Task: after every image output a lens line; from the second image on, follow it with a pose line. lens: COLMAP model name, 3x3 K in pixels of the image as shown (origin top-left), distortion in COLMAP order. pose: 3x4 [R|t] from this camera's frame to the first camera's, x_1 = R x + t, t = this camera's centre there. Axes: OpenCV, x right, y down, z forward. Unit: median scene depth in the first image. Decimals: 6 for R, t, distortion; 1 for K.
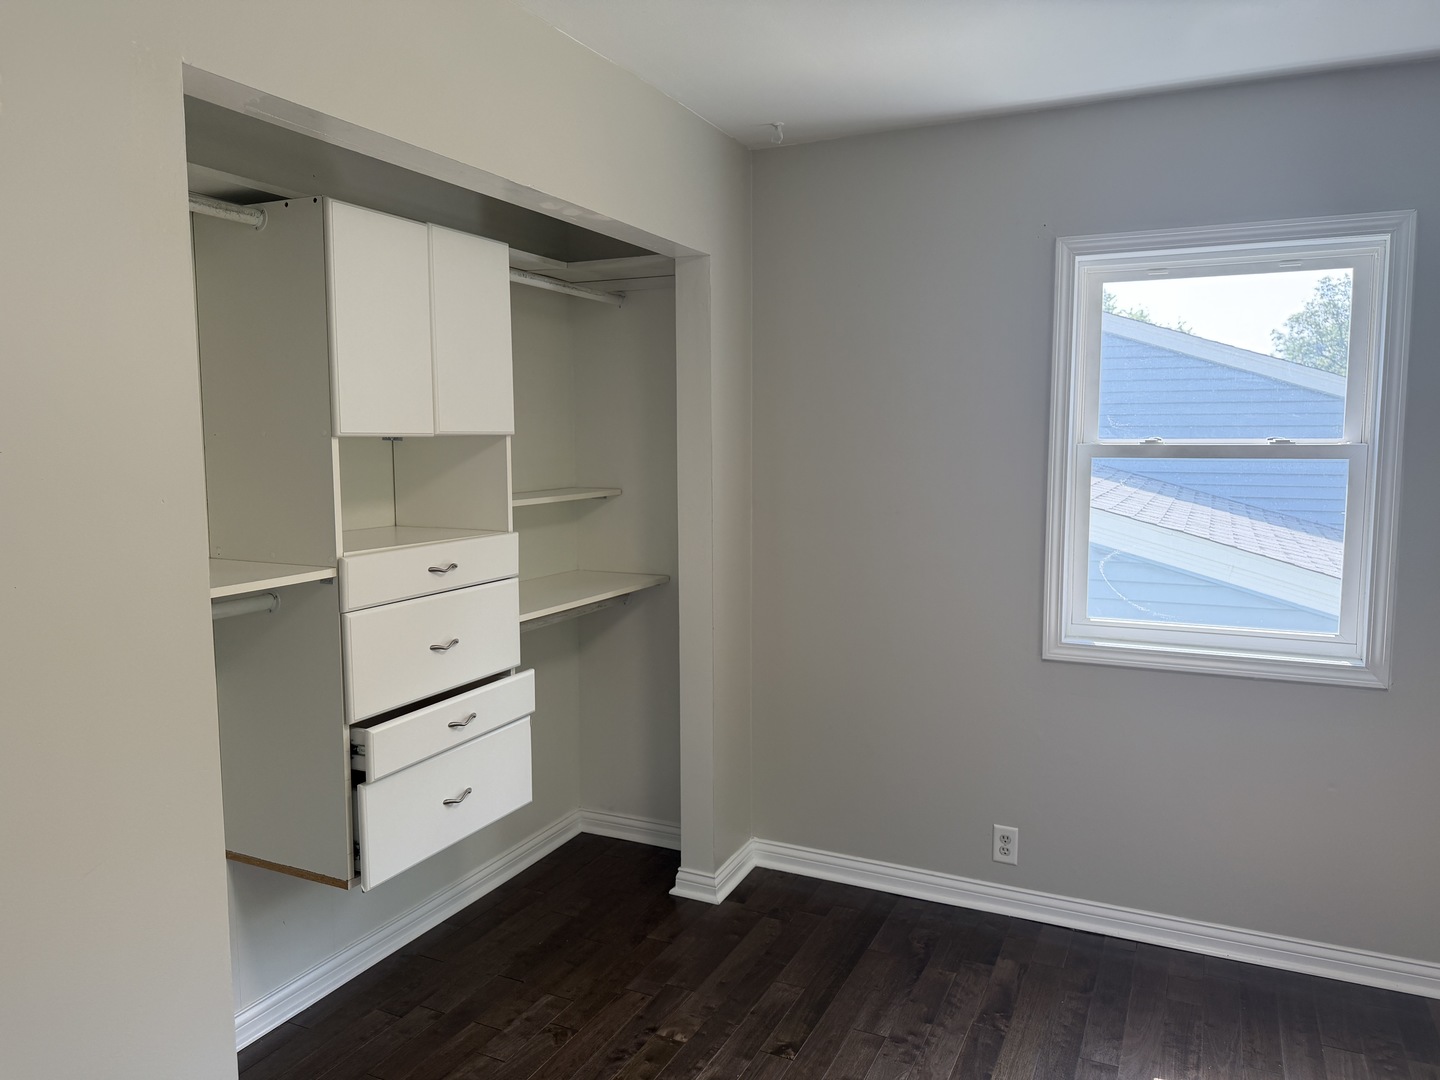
lens RADIAL K [[1014.2, 0, 718.9], [0, 1014.2, 533.6], [0, 0, 1]] dist [0.005244, -0.025905]
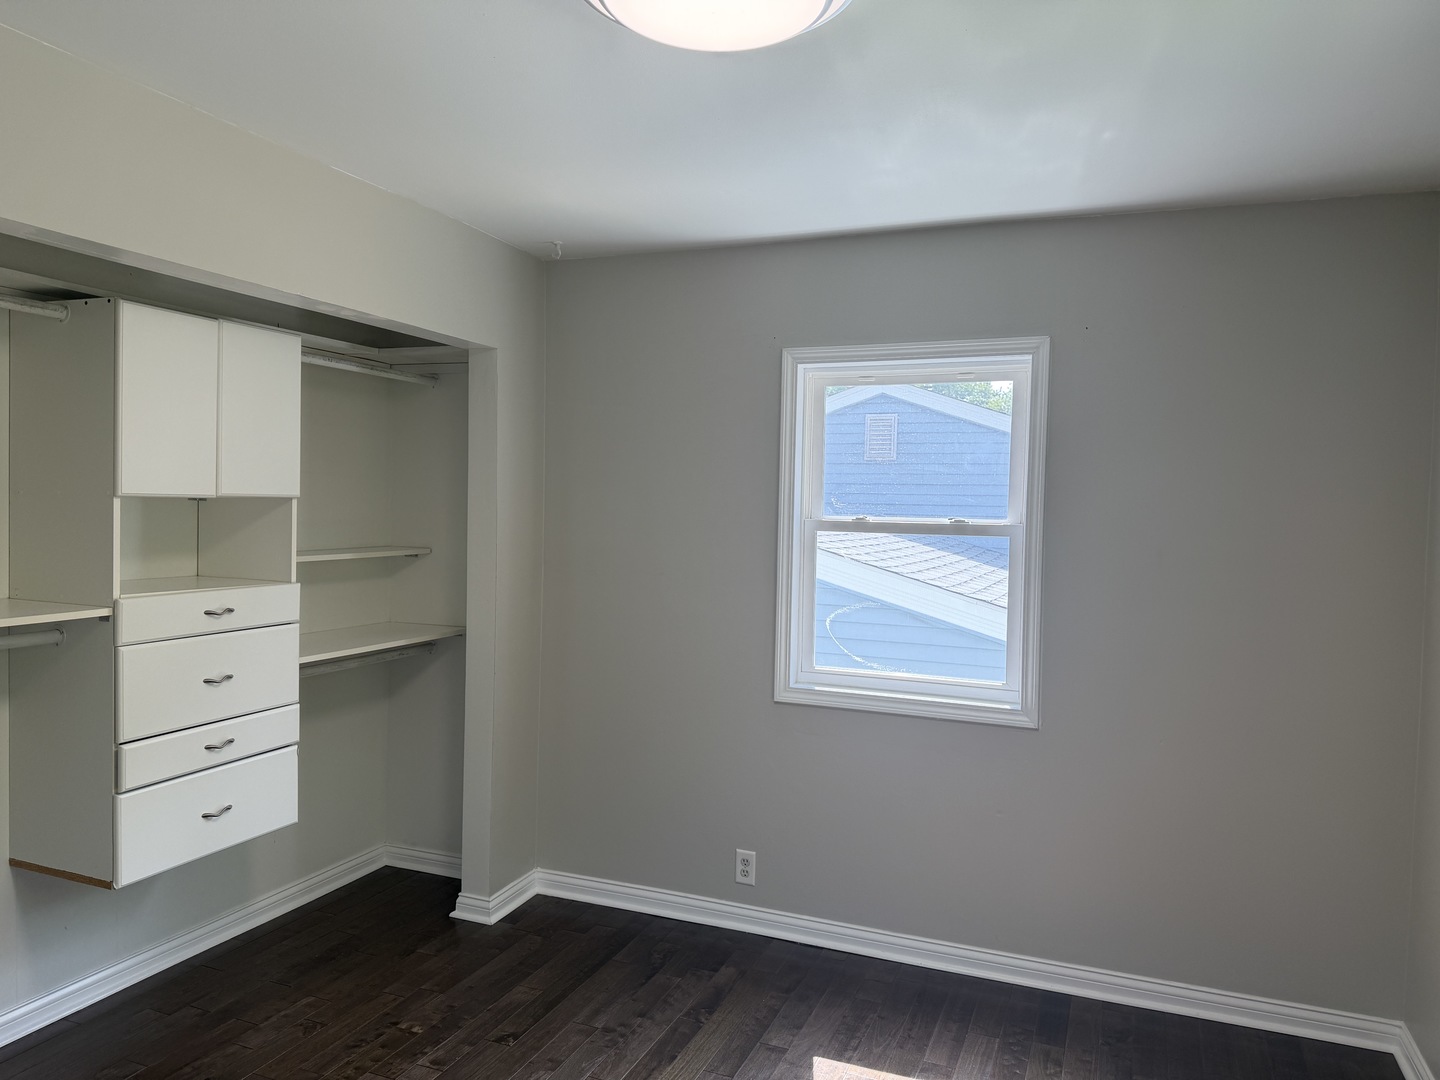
lens RADIAL K [[1014.2, 0, 718.9], [0, 1014.2, 533.6], [0, 0, 1]] dist [0.005244, -0.025905]
pose [[0.997262, 0.024208, 0.069878, 0.195228], [-0.019476, 0.997520, -0.067630, 0.011347], [-0.071342, 0.066084, 0.995260, -0.181729]]
